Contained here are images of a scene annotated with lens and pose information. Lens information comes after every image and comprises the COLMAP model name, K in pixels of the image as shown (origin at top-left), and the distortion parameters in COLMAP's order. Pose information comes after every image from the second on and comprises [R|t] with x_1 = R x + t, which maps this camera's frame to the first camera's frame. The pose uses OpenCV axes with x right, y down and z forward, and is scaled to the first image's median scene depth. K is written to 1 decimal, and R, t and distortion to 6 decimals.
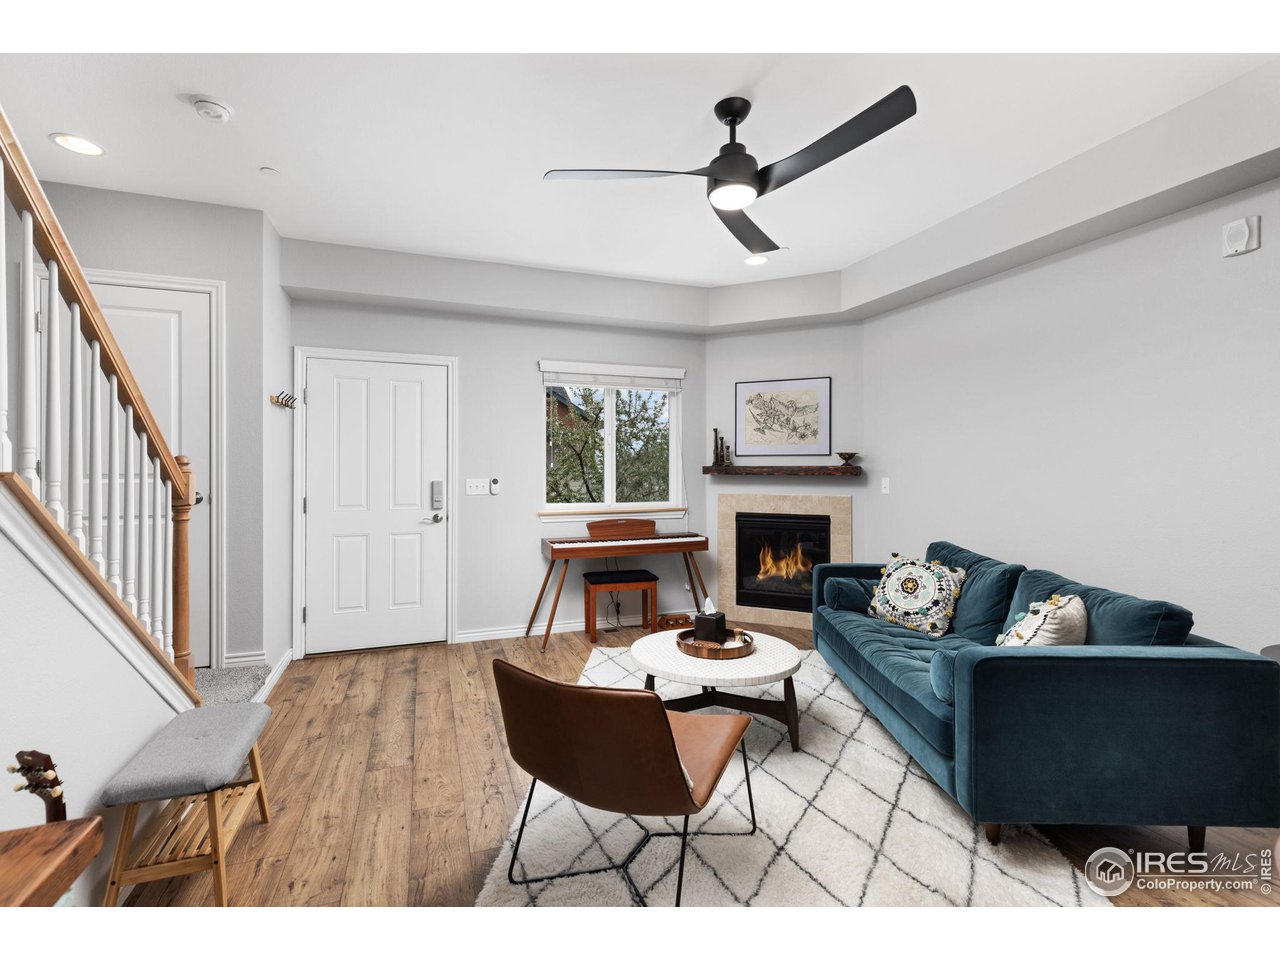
lens RADIAL K [[584.4, 0, 644.2], [0, 584.4, 468.2], [0, 0, 1]] dist [0.003028, 0.001038]
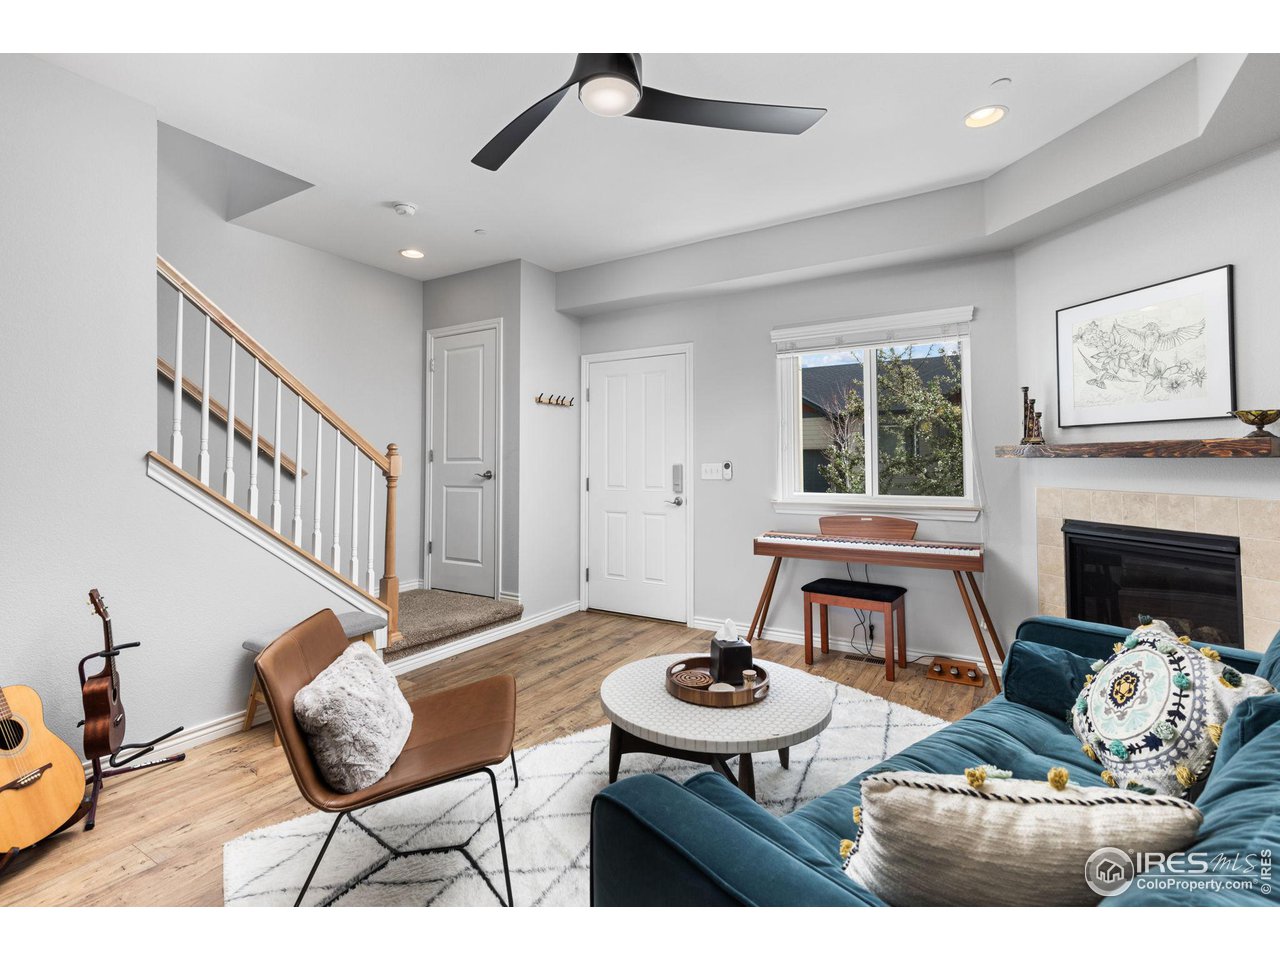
lens RADIAL K [[603.4, 0, 656.9], [0, 603.4, 442.9], [0, 0, 1]] dist [0.035304, -0.000141]
pose [[0.626706, -0.025970, -0.778823, 0.445624], [0.005314, 0.999564, -0.029055, 0.013227], [0.779238, 0.014071, 0.626570, 0.292559]]
